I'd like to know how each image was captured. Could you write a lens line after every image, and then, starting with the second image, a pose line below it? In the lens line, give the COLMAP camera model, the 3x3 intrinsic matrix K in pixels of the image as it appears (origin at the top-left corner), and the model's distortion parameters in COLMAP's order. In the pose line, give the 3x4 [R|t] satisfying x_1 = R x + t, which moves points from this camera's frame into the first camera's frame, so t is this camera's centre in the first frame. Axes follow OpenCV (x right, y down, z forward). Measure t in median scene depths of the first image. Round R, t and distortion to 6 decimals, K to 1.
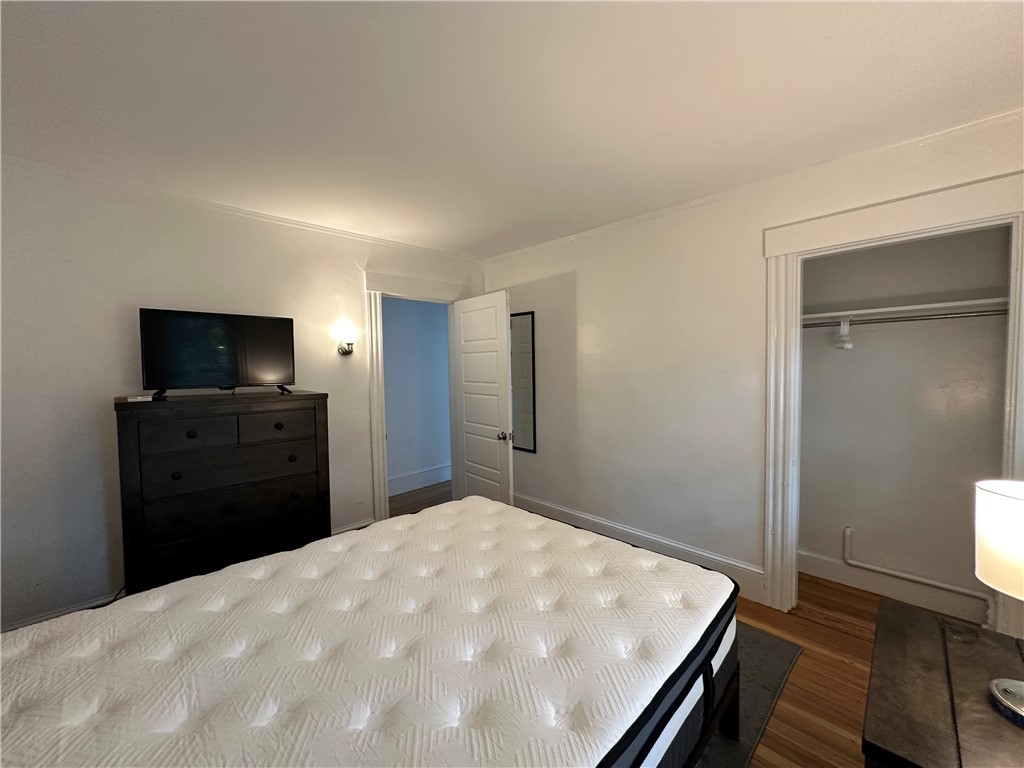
lens RADIAL K [[408.4, 0, 516.2], [0, 408.4, 381.0], [0, 0, 1]] dist [-0.002017, 0.000087]
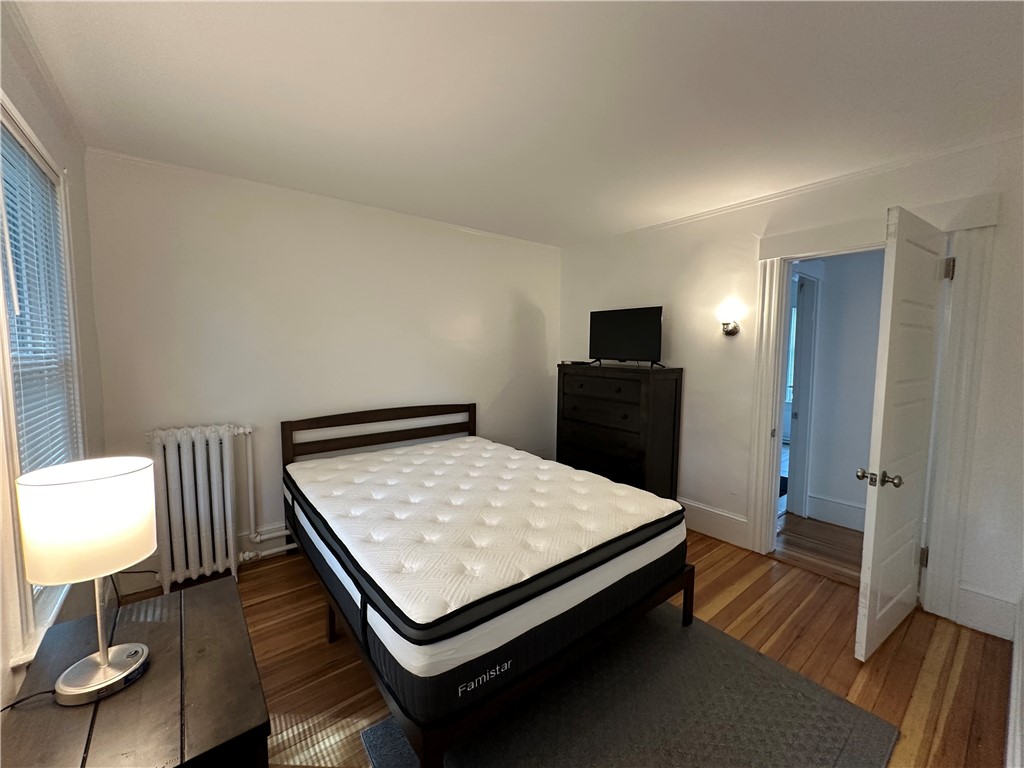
lens RADIAL K [[408.4, 0, 505.6], [0, 408.4, 381.0], [0, 0, 1]] dist [-0.002017, 0.000087]
pose [[-0.131122, 0.096280, -0.986680, 0.816651], [-0.049279, 0.993410, 0.103485, -0.042026], [0.990141, 0.062191, -0.125514, 0.812977]]
